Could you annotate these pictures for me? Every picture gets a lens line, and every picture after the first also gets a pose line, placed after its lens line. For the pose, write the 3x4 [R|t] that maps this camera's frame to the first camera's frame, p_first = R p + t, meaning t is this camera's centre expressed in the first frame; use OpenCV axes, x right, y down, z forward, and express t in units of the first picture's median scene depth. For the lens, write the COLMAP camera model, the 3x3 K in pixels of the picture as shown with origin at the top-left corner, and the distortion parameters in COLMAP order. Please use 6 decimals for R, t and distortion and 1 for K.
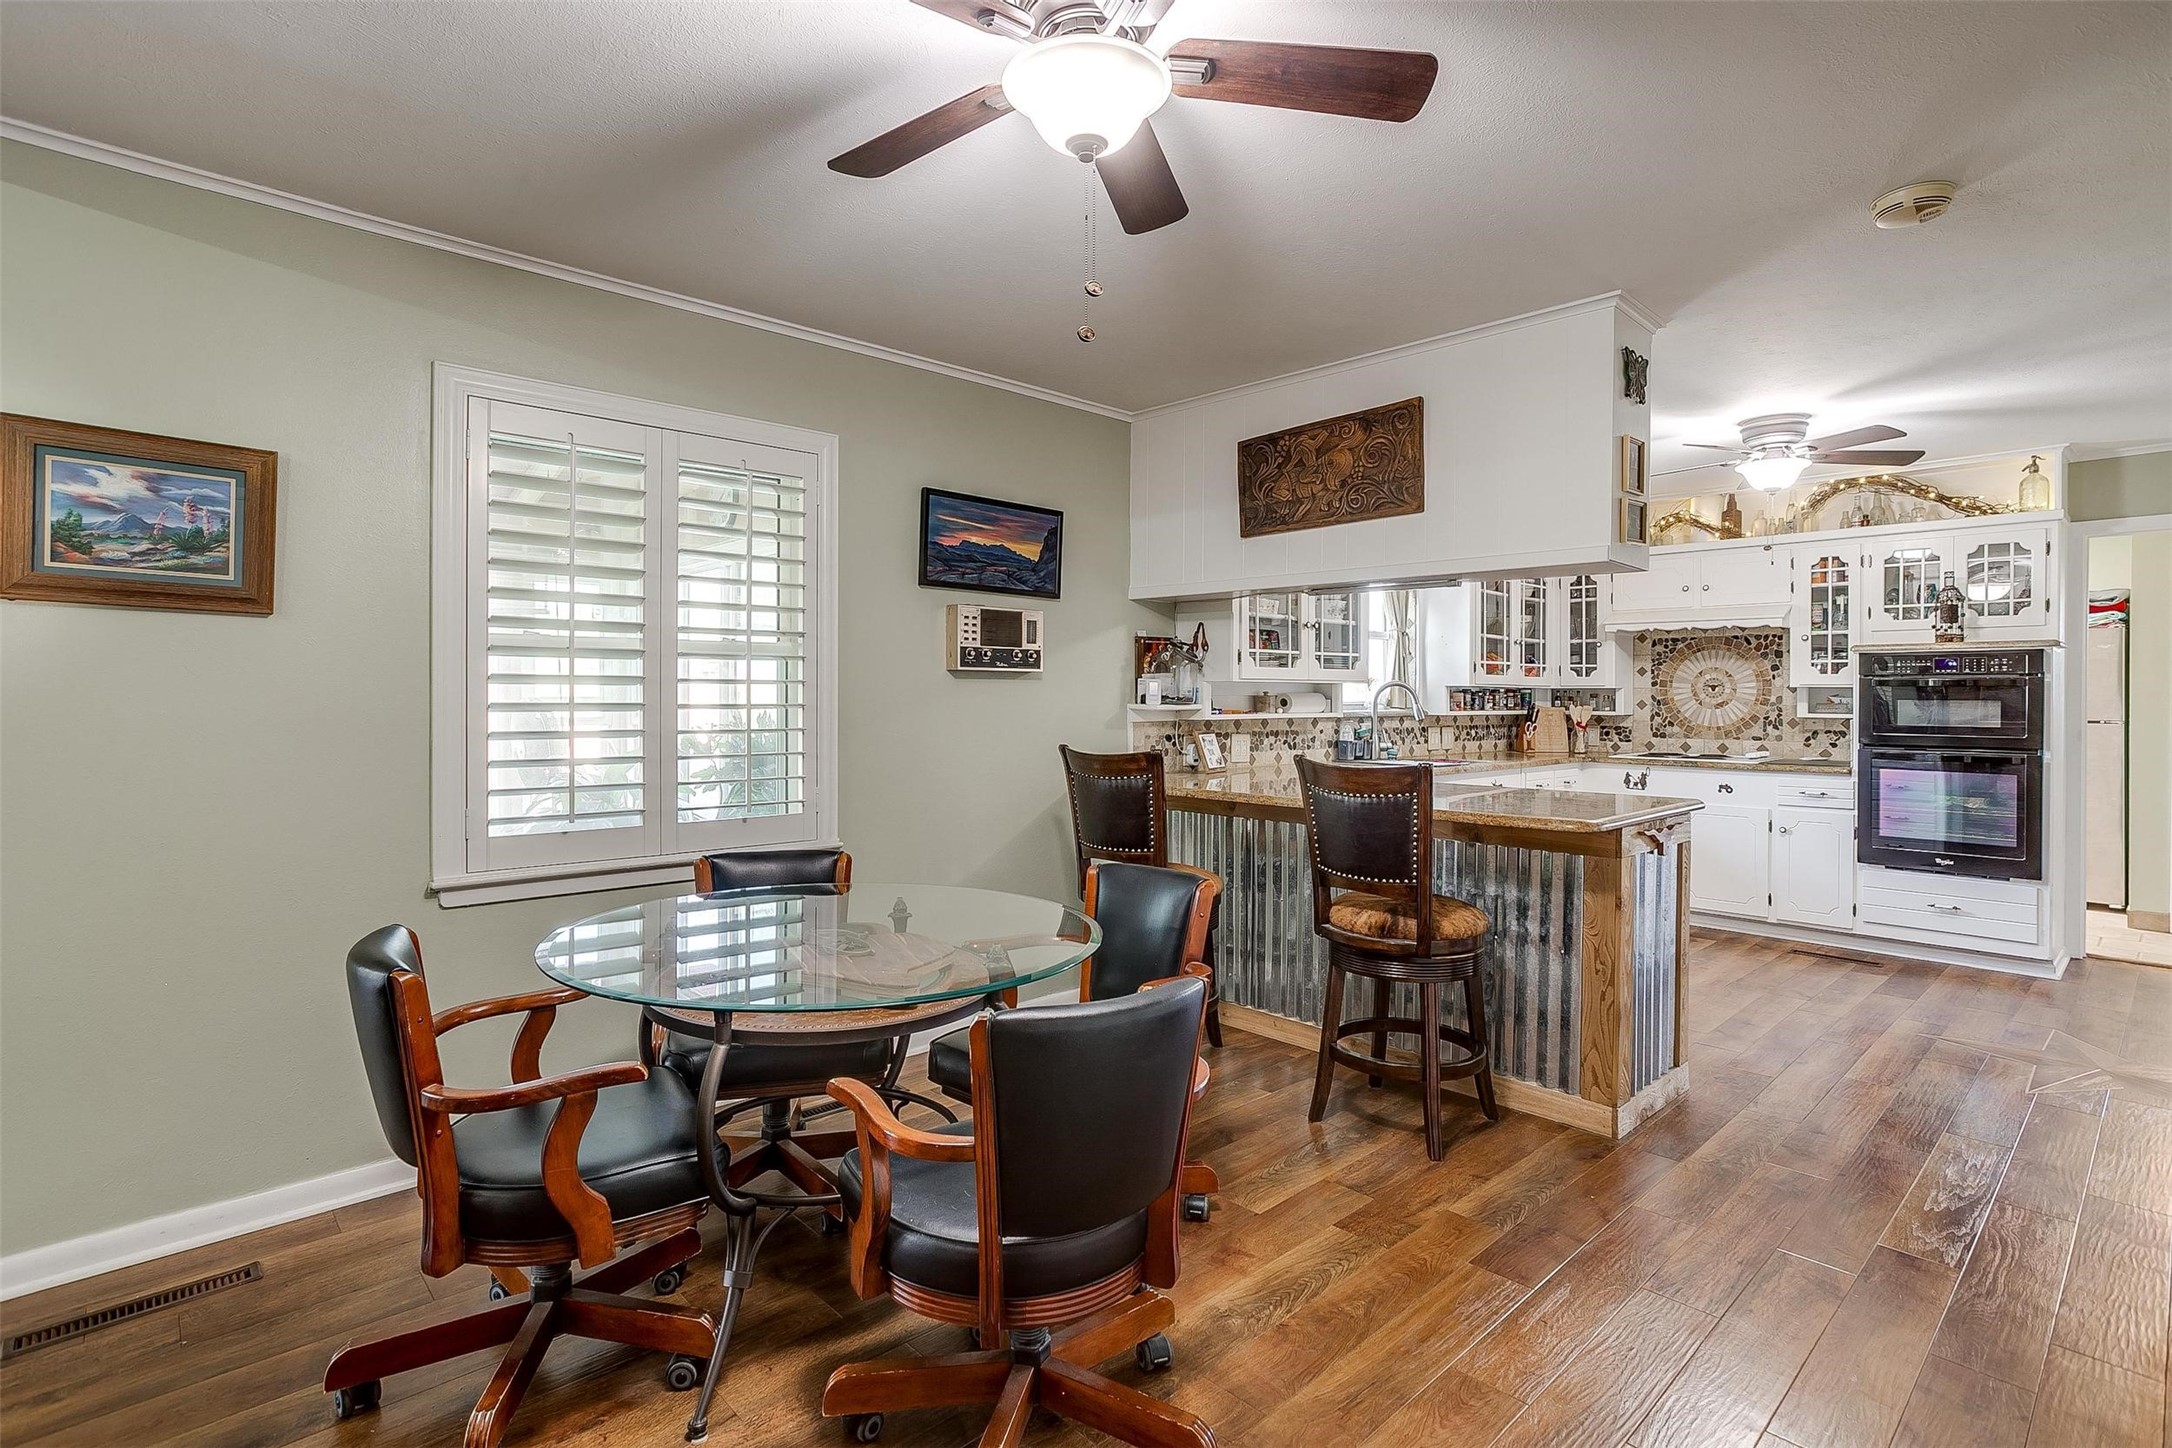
lens RADIAL K [[1076.5, 0, 1074.2], [0, 1076.5, 702.2], [0, 0, 1]] dist [-0.055062, 0.027824]
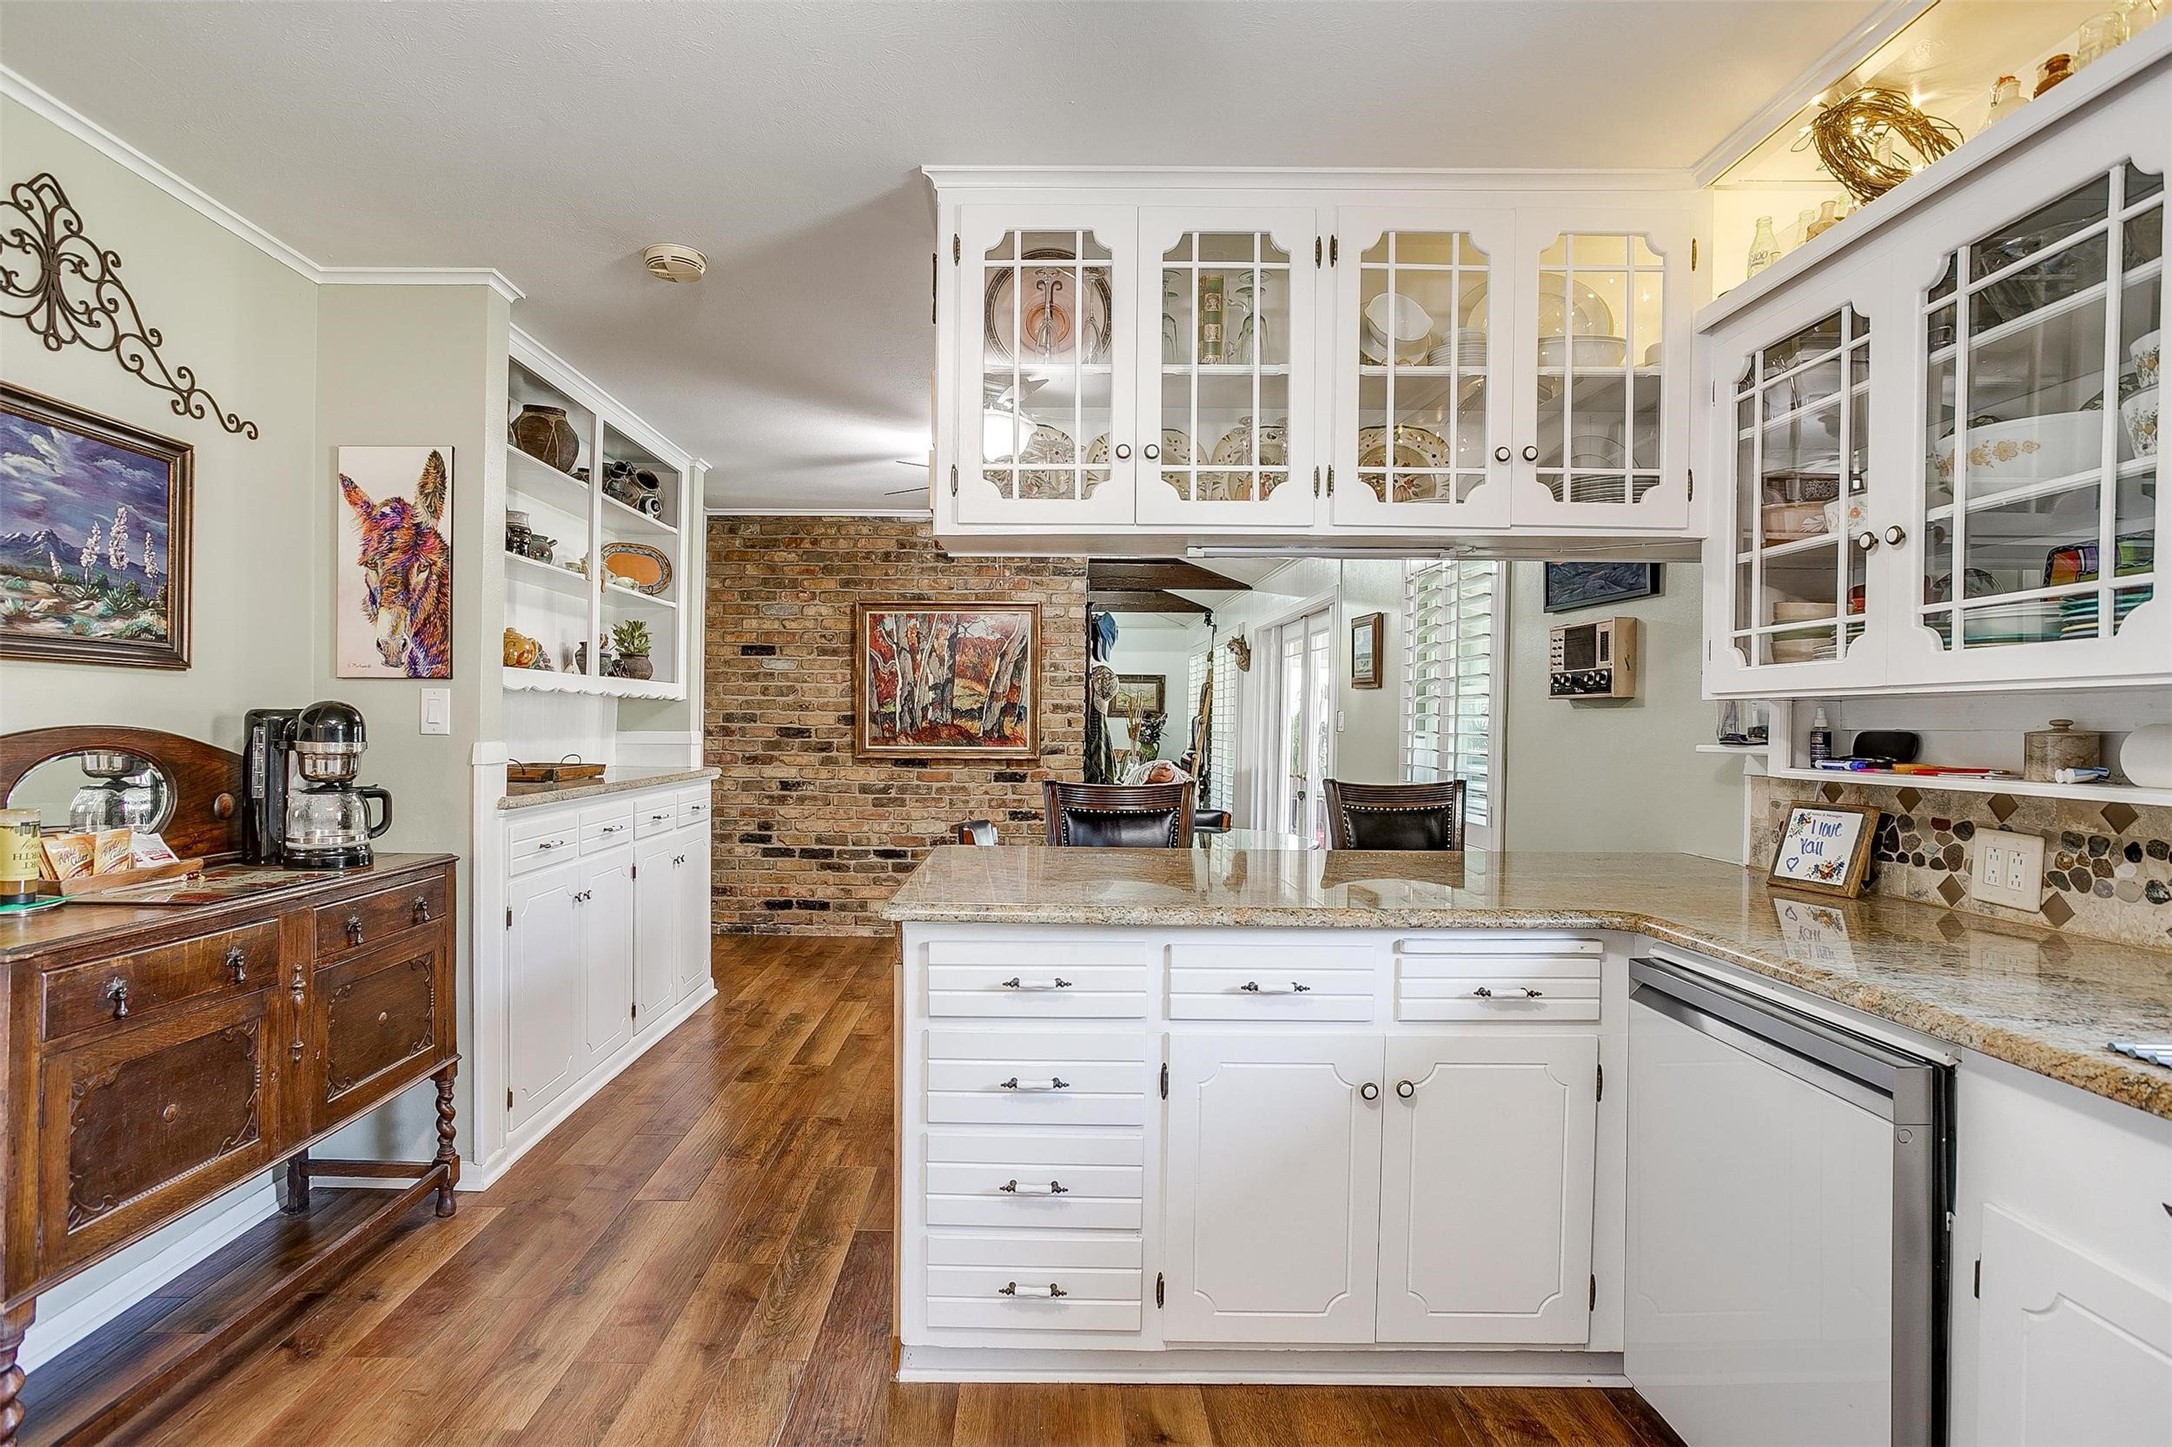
lens RADIAL K [[1076.5, 0, 1031.2], [0, 1076.5, 720.6], [0, 0, 1]] dist [-0.055062, 0.027824]
pose [[-0.682411, -0.011876, -0.730872, 0.640779], [-0.020243, 0.999792, 0.002654, -0.003784], [0.730688, 0.016606, -0.682509, 0.971381]]
